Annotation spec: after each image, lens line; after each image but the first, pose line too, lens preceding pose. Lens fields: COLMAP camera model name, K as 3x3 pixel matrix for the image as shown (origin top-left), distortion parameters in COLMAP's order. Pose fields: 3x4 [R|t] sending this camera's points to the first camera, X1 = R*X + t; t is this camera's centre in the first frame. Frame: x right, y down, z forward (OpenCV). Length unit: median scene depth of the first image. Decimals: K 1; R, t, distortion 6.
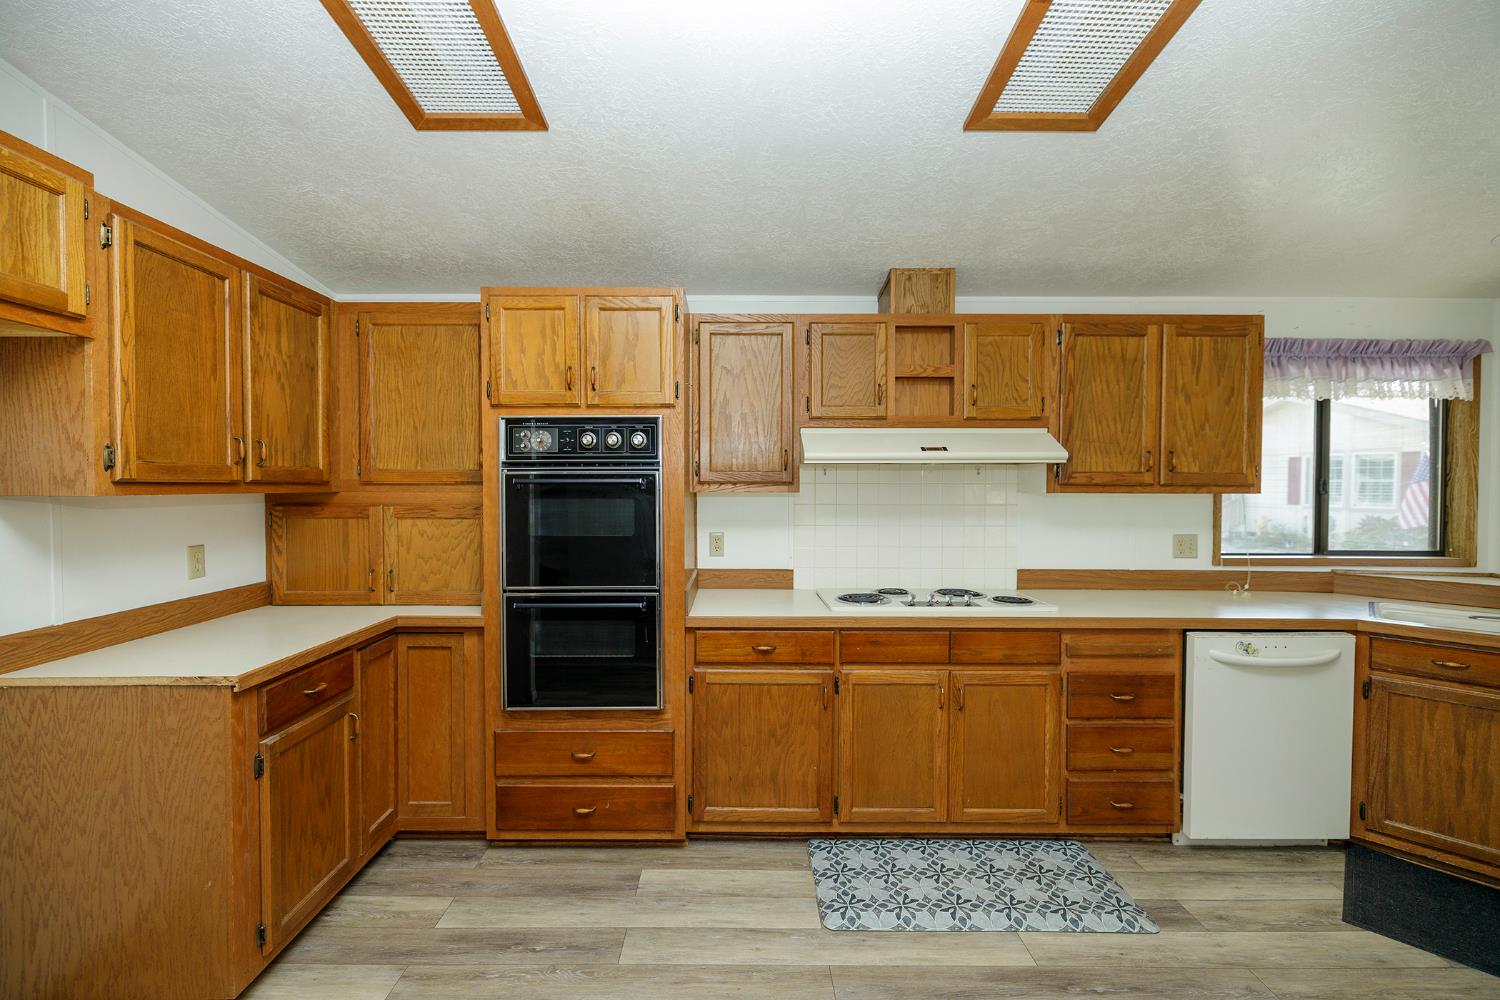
lens RADIAL K [[627.1, 0, 749.7], [0, 627.1, 498.2], [0, 0, 1]] dist [0.002370, 0.000114]
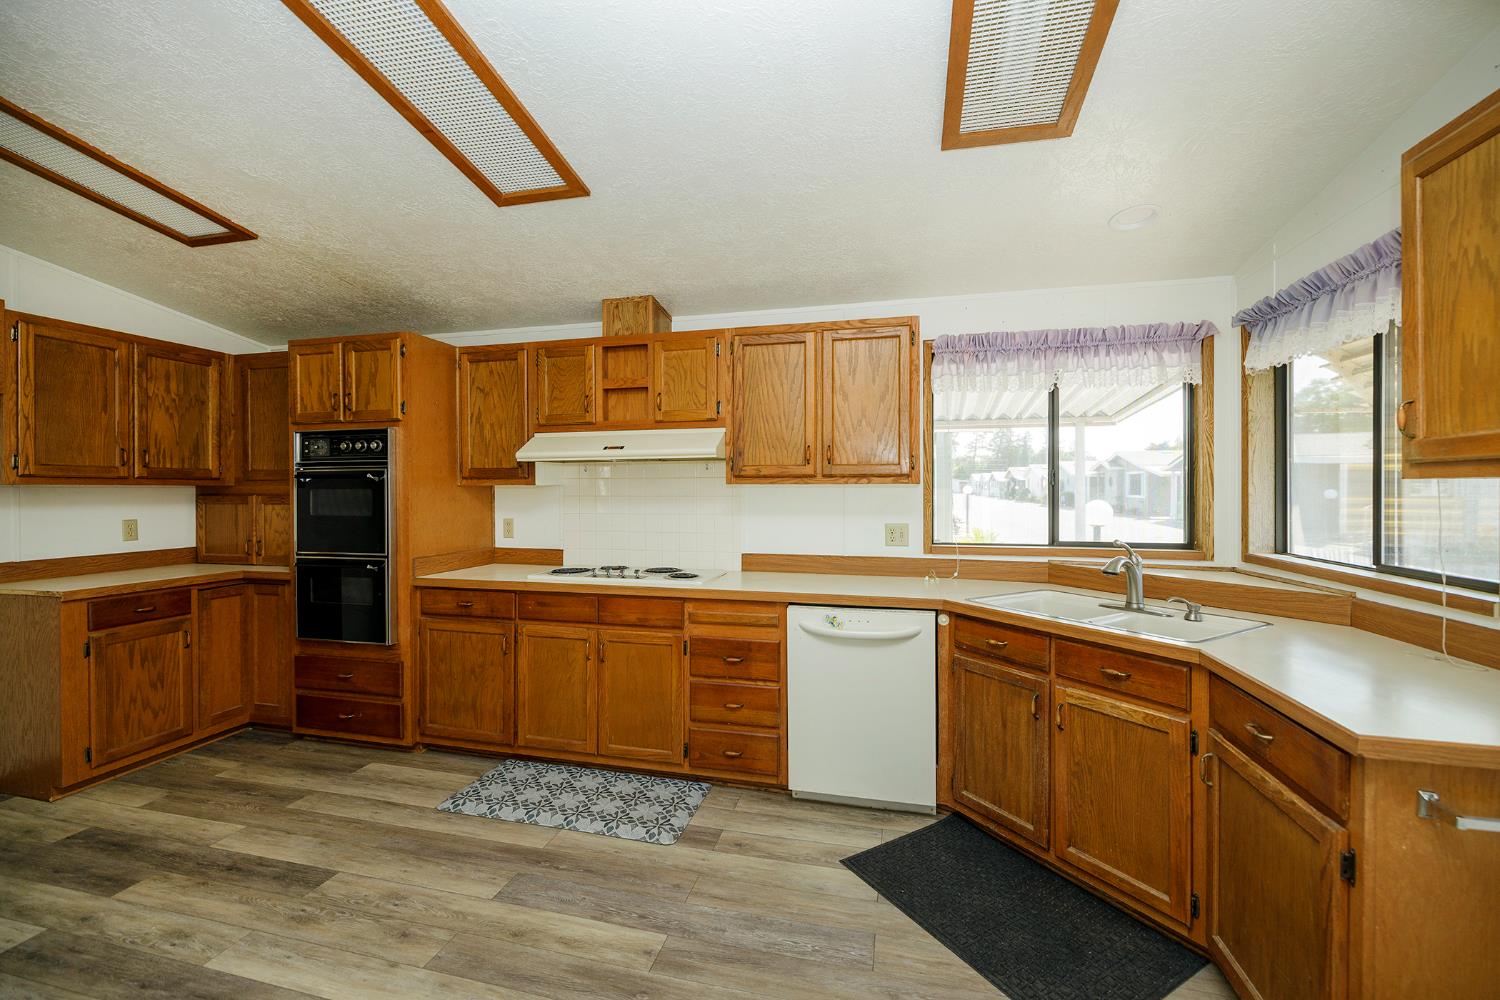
lens RADIAL K [[627.1, 0, 744.8], [0, 627.1, 496.0], [0, 0, 1]] dist [0.002370, 0.000114]
pose [[0.968166, -0.001765, -0.250301, 0.907251], [-0.001589, 0.999912, -0.013198, 0.032258], [0.250302, 0.013176, 0.968078, -0.112035]]
